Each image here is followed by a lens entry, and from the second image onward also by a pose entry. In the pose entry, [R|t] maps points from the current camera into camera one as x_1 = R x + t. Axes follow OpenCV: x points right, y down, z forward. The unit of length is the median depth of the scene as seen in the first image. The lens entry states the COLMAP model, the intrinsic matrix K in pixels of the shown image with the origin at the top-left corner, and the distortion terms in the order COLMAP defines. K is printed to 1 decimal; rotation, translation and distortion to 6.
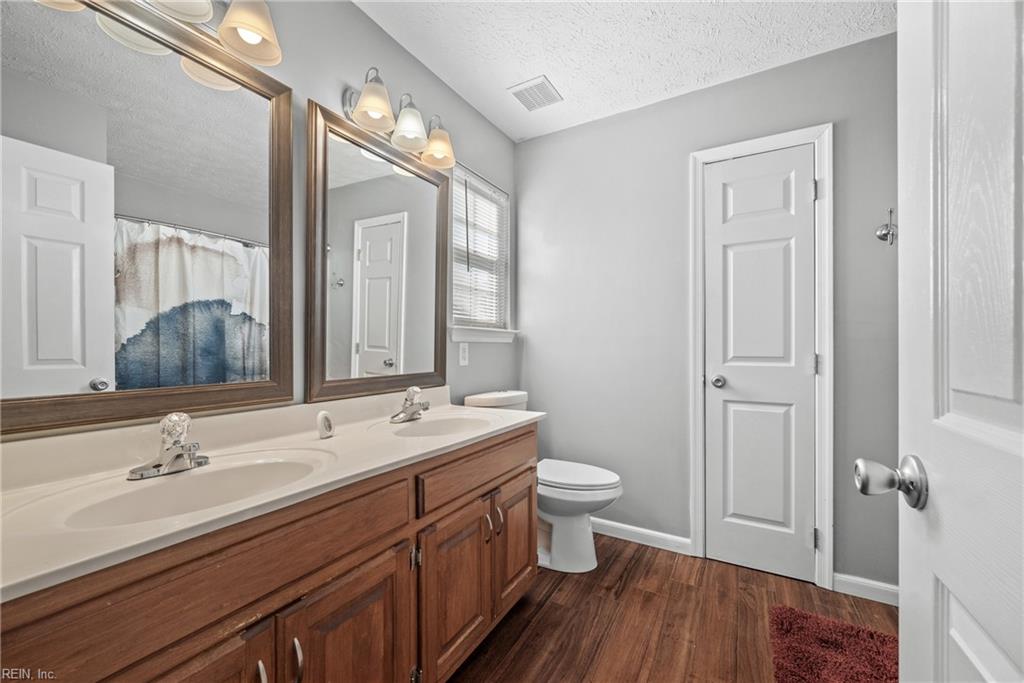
lens RADIAL K [[402.2, 0, 506.8], [0, 402.2, 343.9], [0, 0, 1]] dist [-0.000155, -0.000013]
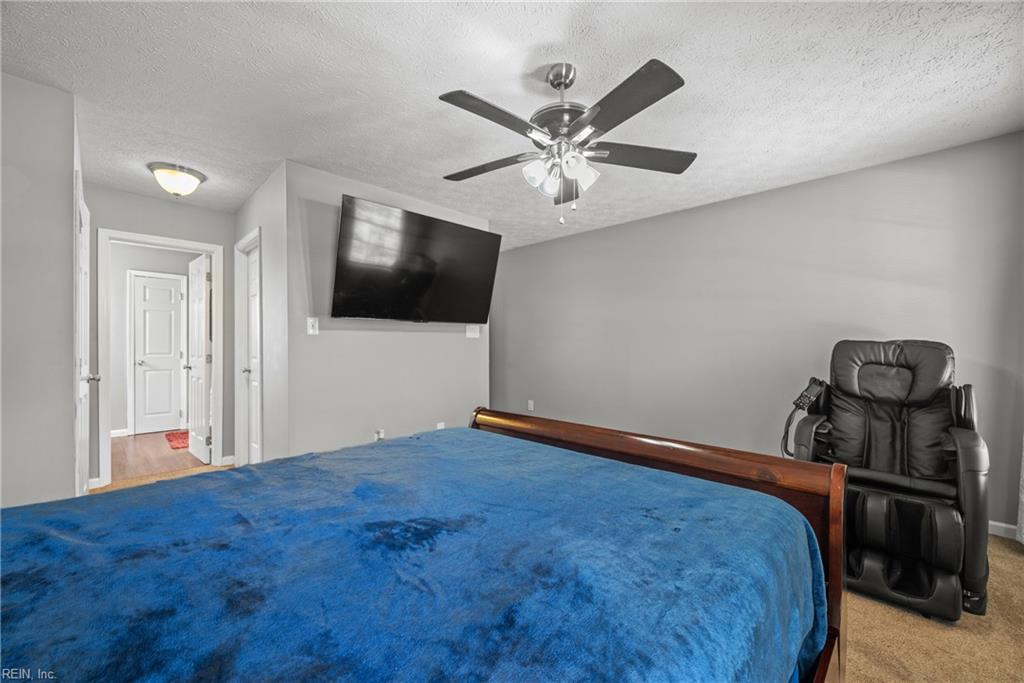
lens RADIAL K [[402.2, 0, 518.6], [0, 402.2, 340.9], [0, 0, 1]] dist [-0.000155, -0.000013]
pose [[0.224614, -0.000388, 0.974448, -1.438326], [-0.006617, 0.999976, 0.001924, -0.068640], [-0.974425, -0.006881, 0.224606, -1.925715]]
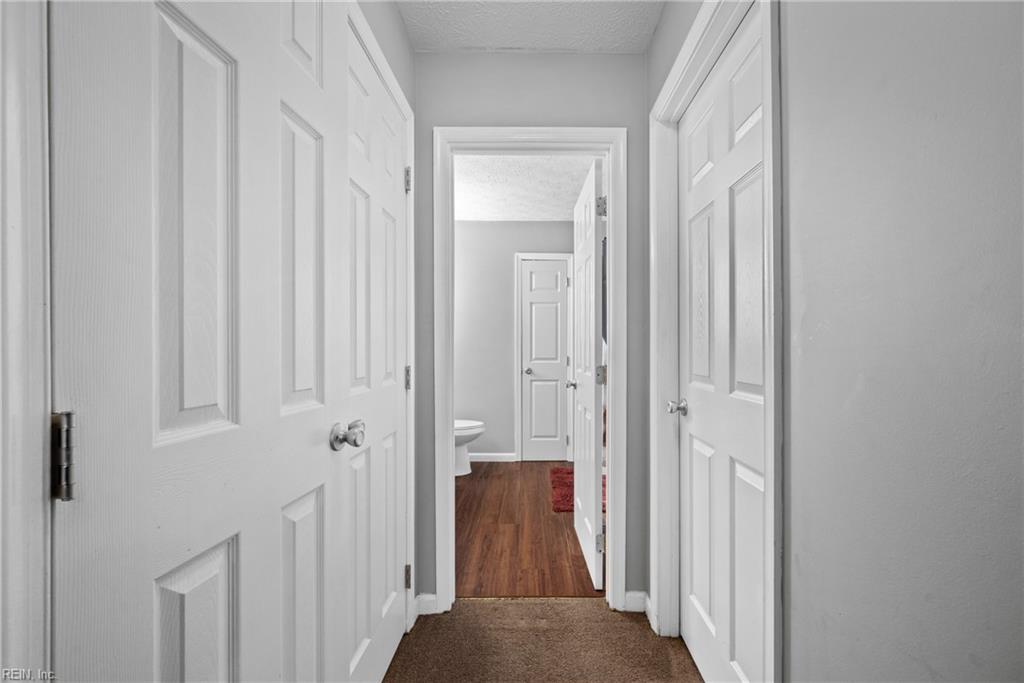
lens RADIAL K [[402.2, 0, 517.9], [0, 402.2, 345.6], [0, 0, 1]] dist [-0.000155, -0.000013]
pose [[0.878600, -0.000626, 0.477558, -0.473917], [-0.001653, 0.999989, 0.004352, -0.039581], [-0.477555, -0.004613, 0.878590, -0.731040]]
